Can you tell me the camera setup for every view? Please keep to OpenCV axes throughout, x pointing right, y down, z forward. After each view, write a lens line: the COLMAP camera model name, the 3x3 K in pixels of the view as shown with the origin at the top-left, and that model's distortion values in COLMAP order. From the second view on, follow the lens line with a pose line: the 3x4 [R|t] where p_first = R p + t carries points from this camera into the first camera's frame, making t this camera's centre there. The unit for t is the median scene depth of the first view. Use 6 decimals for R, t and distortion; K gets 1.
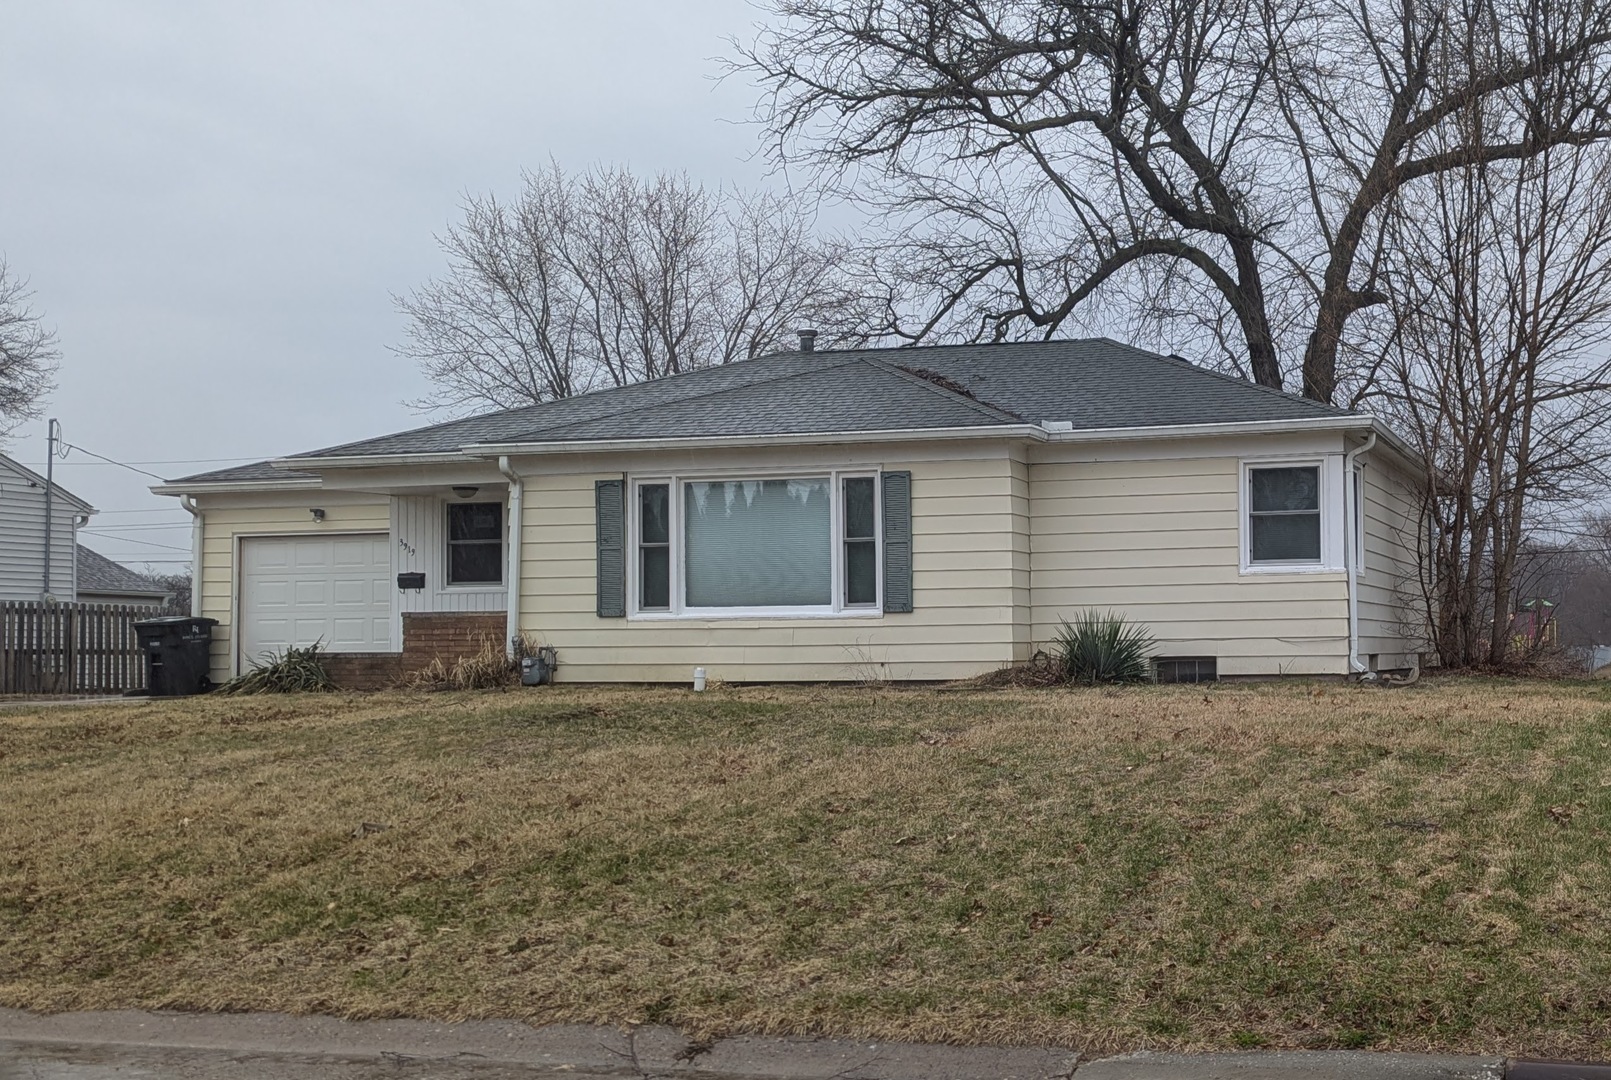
lens RADIAL K [[1581.2, 0, 805.5], [0, 1581.2, 540.0], [0, 0, 1]] dist [-0.017642, -0.003937]
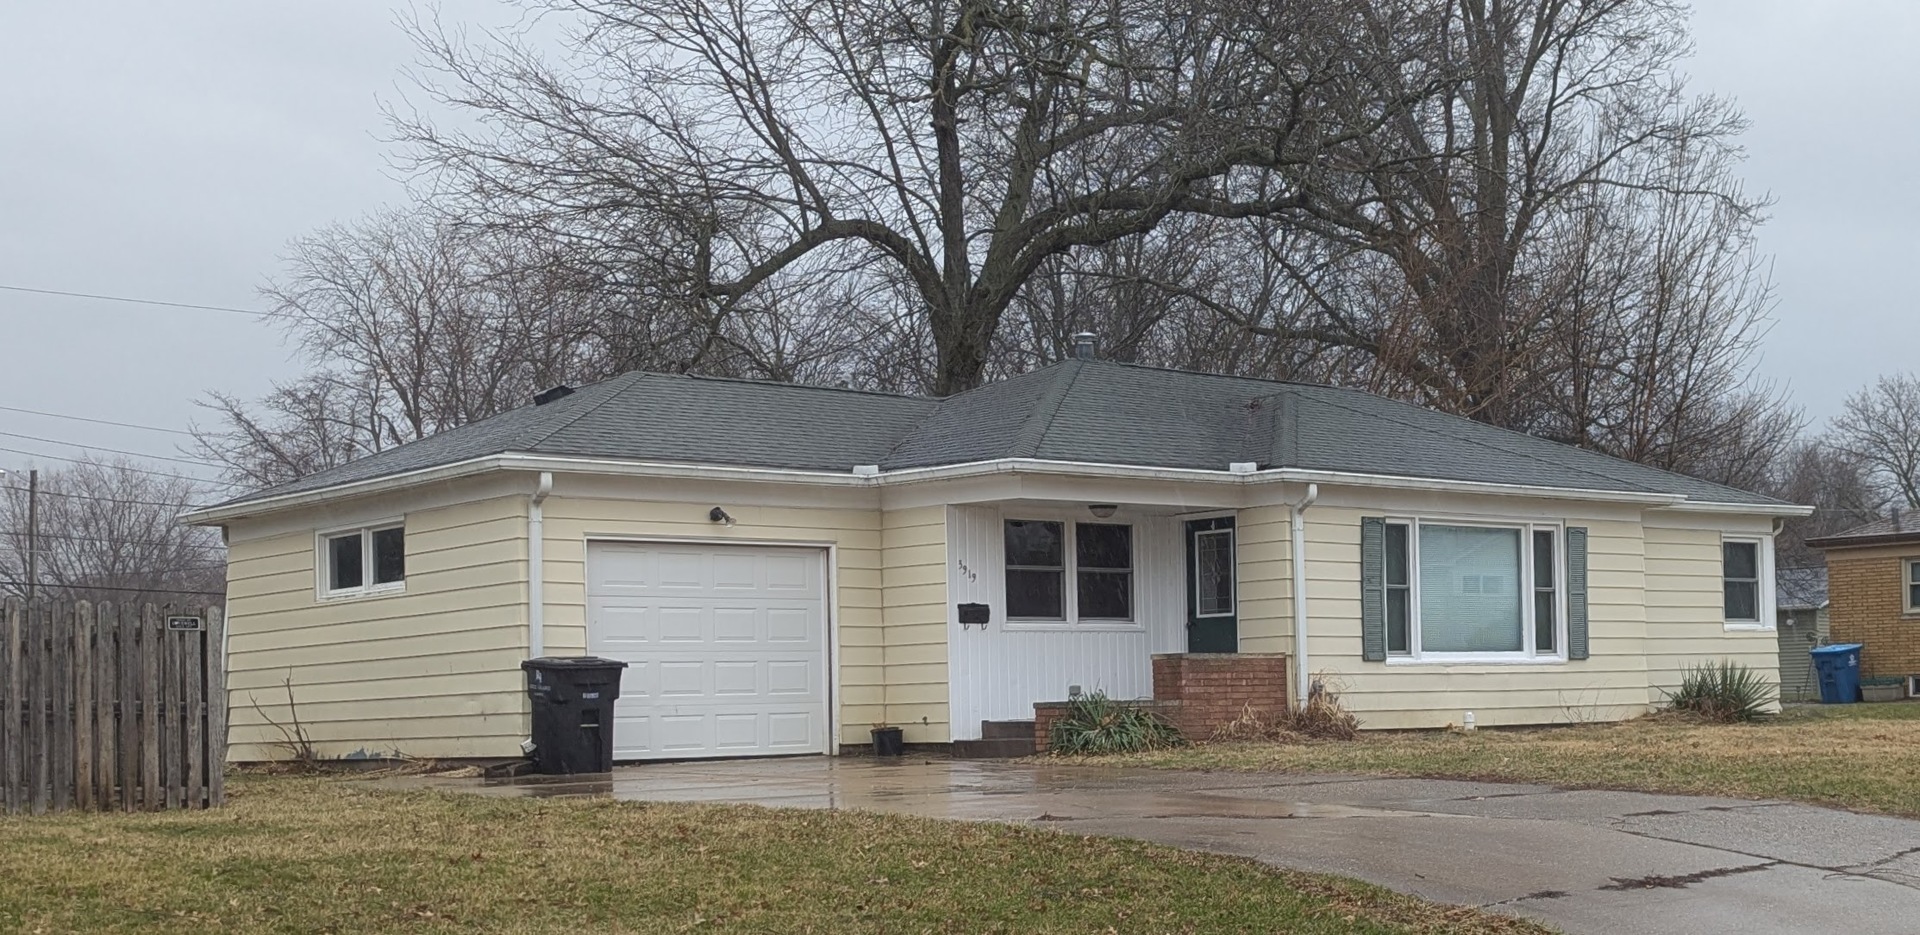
lens RADIAL K [[2552.7, 0, 960.0], [0, 2552.7, 467.5], [0, 0, 1]] dist [-0.005686, 0.002758]
pose [[0.613503, 0.070922, 0.786501, -1.529460], [-0.040395, 0.997474, -0.058437, 0.033397], [-0.788658, 0.004081, 0.614818, 0.258869]]
